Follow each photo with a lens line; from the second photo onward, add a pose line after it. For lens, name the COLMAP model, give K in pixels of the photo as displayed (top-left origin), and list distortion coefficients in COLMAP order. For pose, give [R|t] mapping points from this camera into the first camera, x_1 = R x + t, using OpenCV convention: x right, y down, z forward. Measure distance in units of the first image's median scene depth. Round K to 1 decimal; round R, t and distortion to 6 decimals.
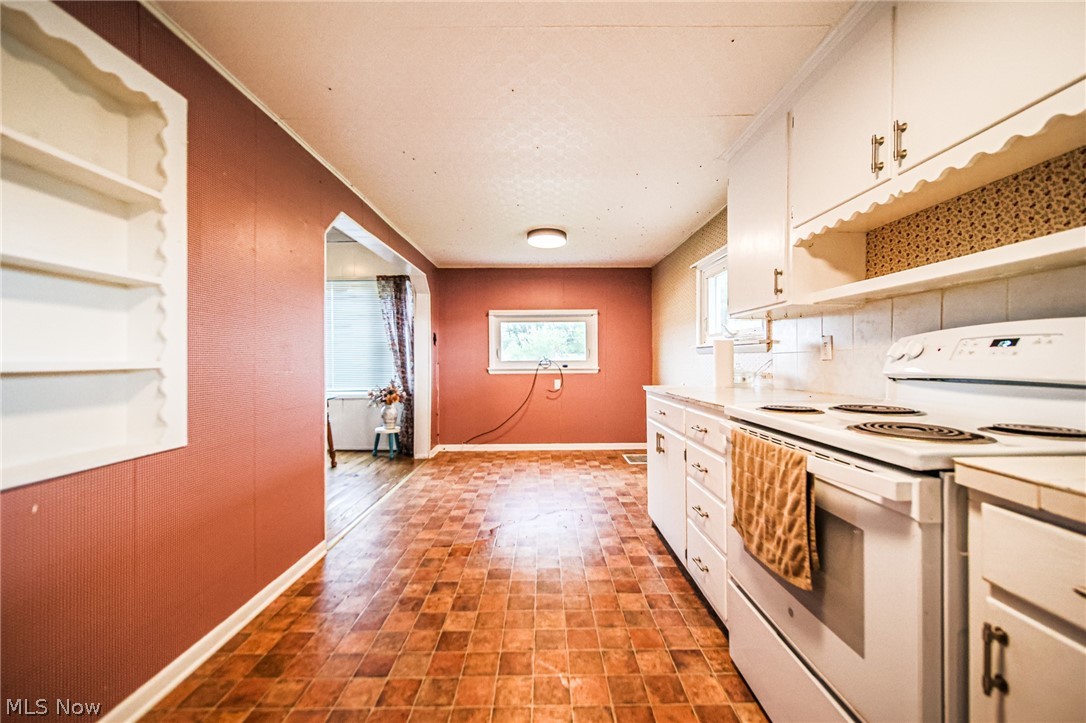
lens RADIAL K [[410.3, 0, 548.6], [0, 410.3, 360.5], [0, 0, 1]] dist [-0.000766, -0.000940]
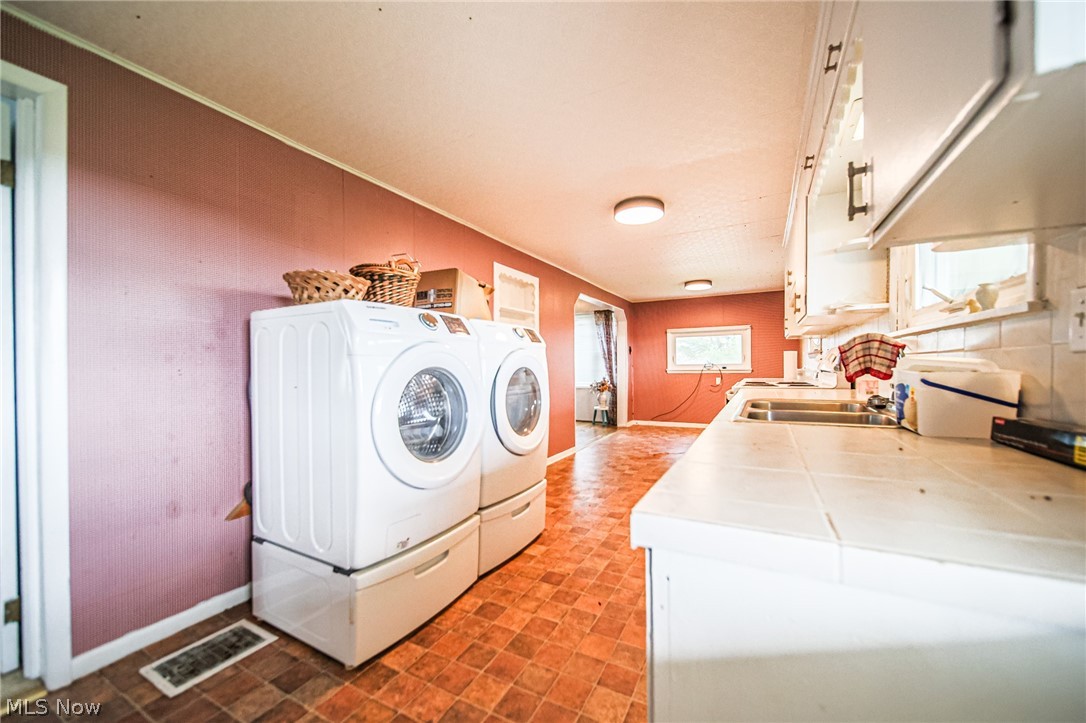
lens RADIAL K [[410.3, 0, 544.2], [0, 410.3, 369.4], [0, 0, 1]] dist [-0.000766, -0.000940]
pose [[0.874384, -0.000192, -0.485235, 0.184145], [0.006458, 0.999916, 0.011242, -0.000046], [0.485192, -0.012963, 0.874312, -0.490212]]
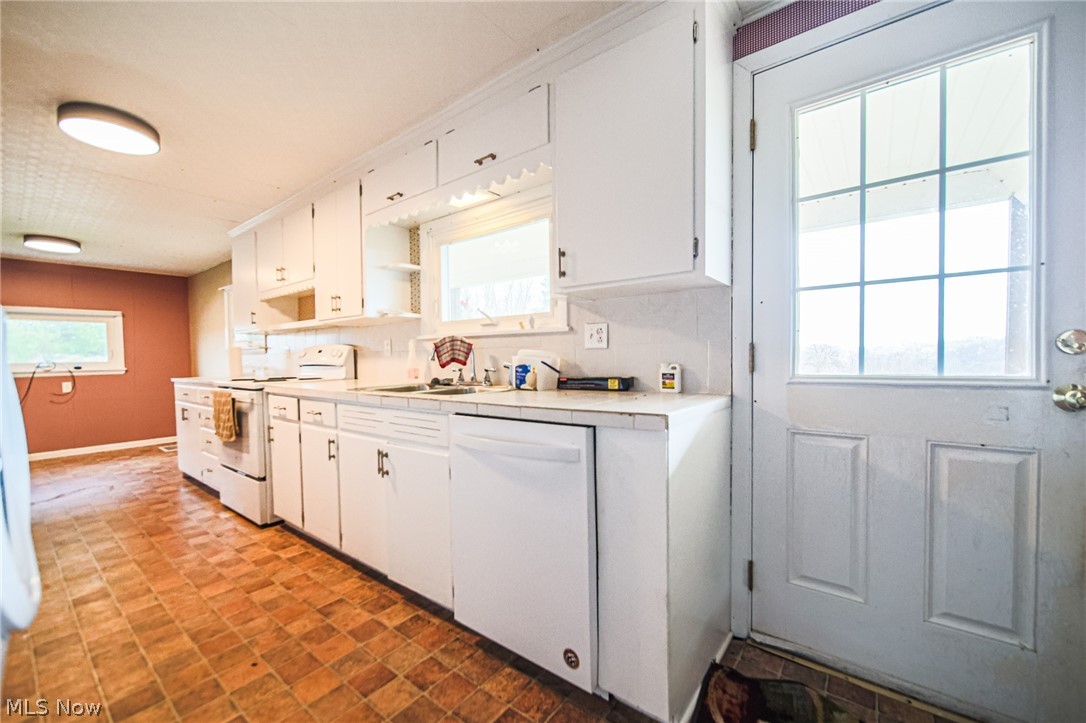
lens RADIAL K [[432.8, 0, 533.4], [0, 432.8, 371.5], [0, 0, 1]] dist [0.002204, -0.000082]
pose [[0.636321, -0.029351, 0.770866, -0.065986], [0.011511, 0.999526, 0.028556, 0.005841], [-0.771338, -0.009297, 0.636357, -0.484933]]
